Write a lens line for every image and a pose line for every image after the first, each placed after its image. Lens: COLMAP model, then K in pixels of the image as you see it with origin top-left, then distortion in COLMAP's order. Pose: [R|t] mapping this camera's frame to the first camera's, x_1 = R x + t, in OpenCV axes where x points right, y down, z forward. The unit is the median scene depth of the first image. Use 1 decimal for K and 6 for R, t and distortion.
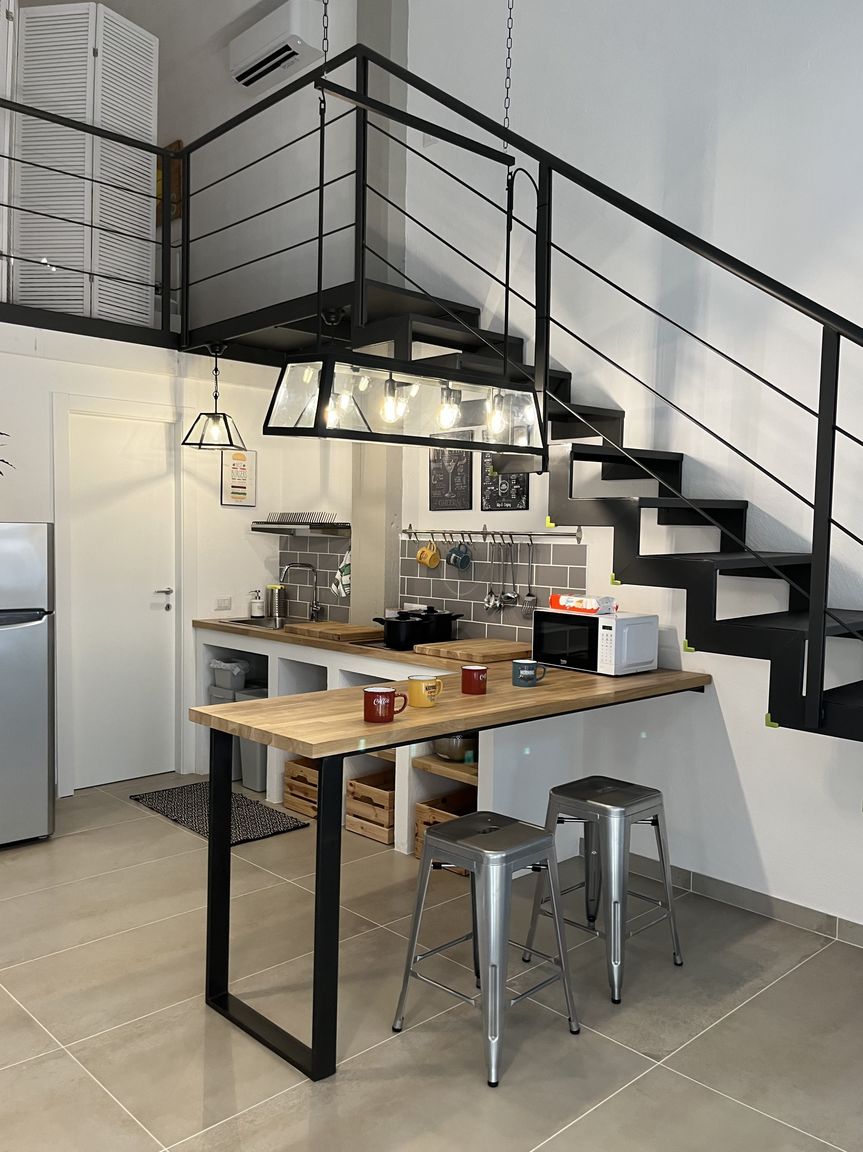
lens RADIAL K [[938.3, 0, 430.6], [0, 938.3, 594.4], [0, 0, 1]] dist [0.031588, -0.117609]
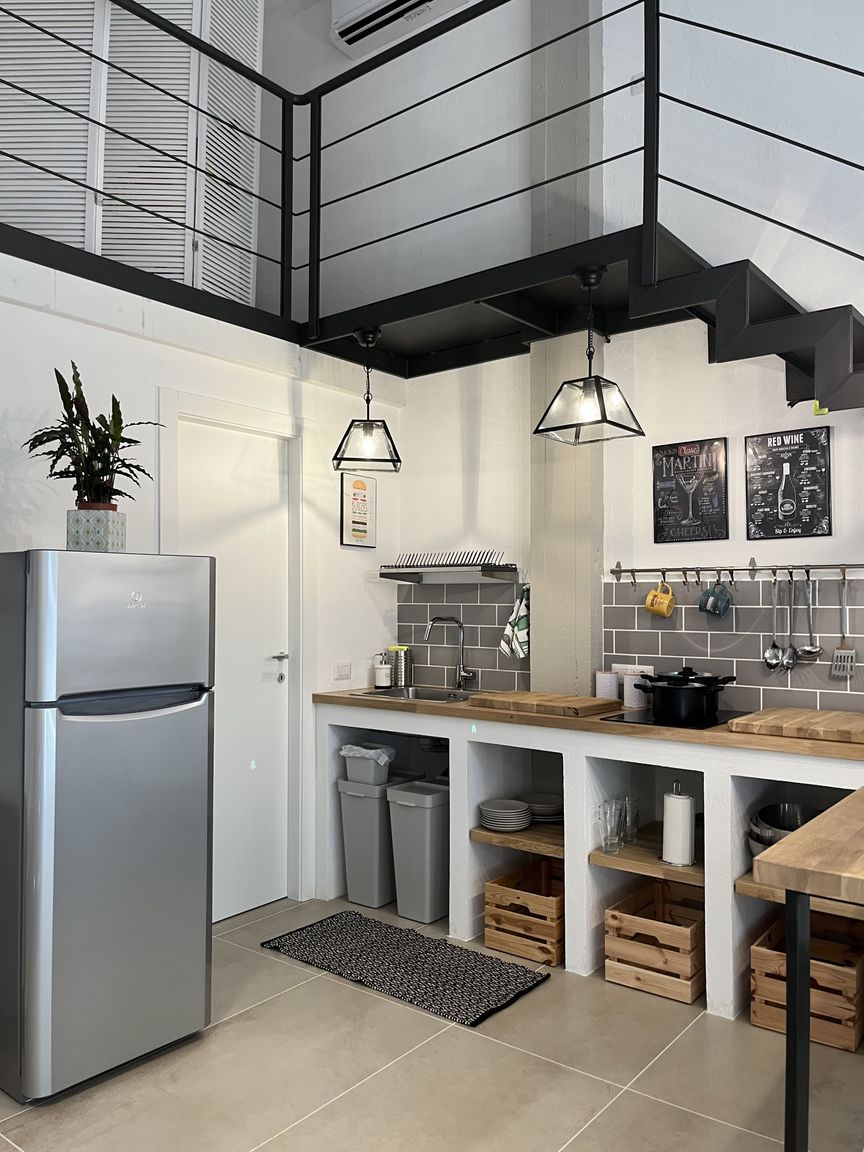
lens RADIAL K [[886.0, 0, 404.2], [0, 886.0, 594.4], [0, 0, 1]] dist [0.058675, -0.148375]
pose [[0.991994, -0.015354, 0.125349, -0.295923], [0.024682, 0.997012, -0.073202, 0.001600], [-0.123851, 0.075710, 0.989408, 0.295621]]
